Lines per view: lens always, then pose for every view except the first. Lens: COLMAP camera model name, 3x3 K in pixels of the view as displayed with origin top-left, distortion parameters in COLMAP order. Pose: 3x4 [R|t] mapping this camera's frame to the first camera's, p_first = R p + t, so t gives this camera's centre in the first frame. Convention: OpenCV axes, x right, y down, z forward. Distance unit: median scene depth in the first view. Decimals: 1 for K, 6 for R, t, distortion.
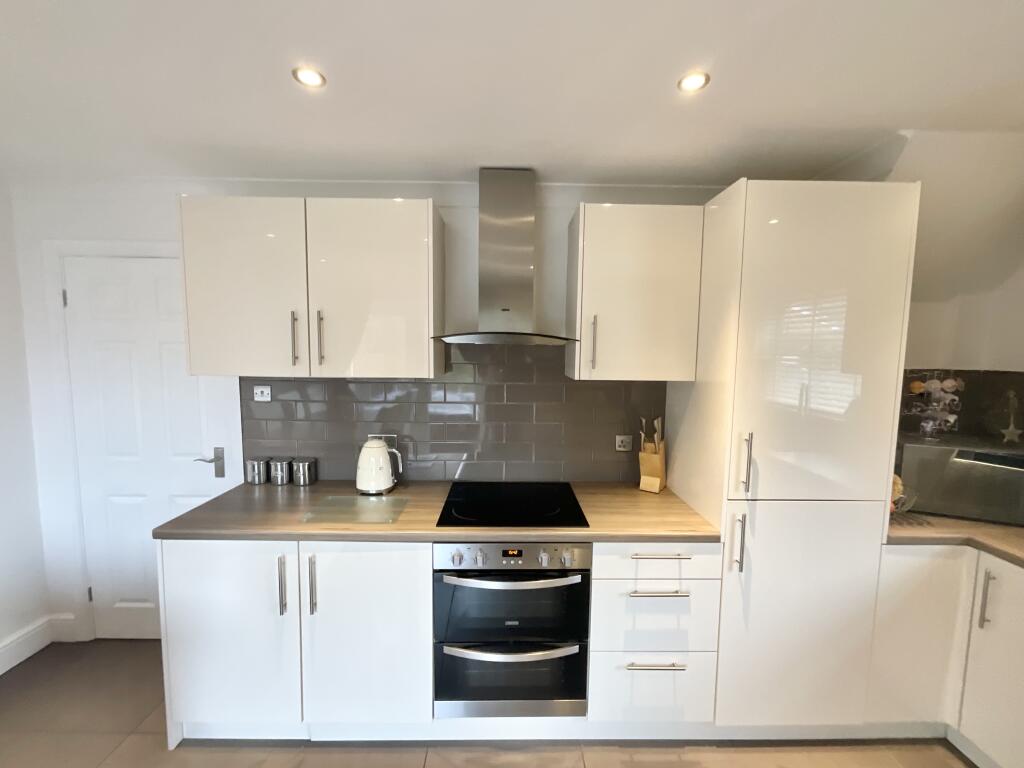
lens RADIAL K [[410.8, 0, 512.0], [0, 410.8, 384.0], [0, 0, 1]] dist [-0.003710, -0.000503]
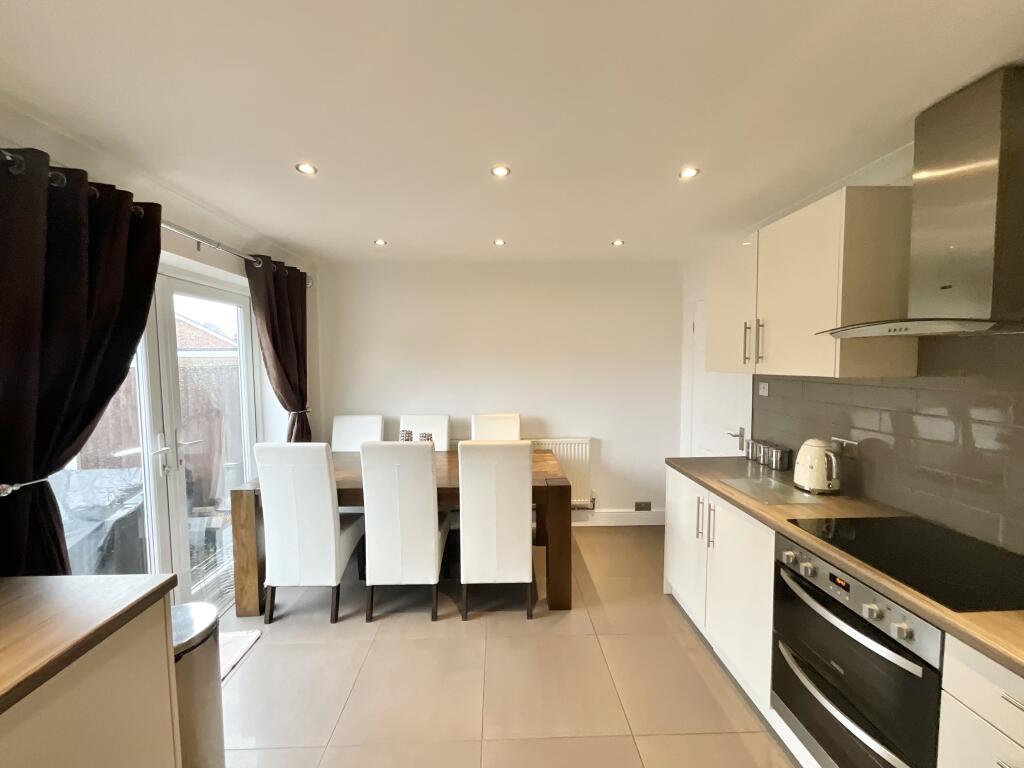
lens RADIAL K [[410.8, 0, 512.0], [0, 410.8, 384.0], [0, 0, 1]] dist [-0.003710, -0.000503]
pose [[0.027216, 0.044013, -0.998660, 0.710357], [-0.080335, 0.995895, 0.041702, 0.021108], [0.996396, 0.079092, 0.030640, 0.236465]]
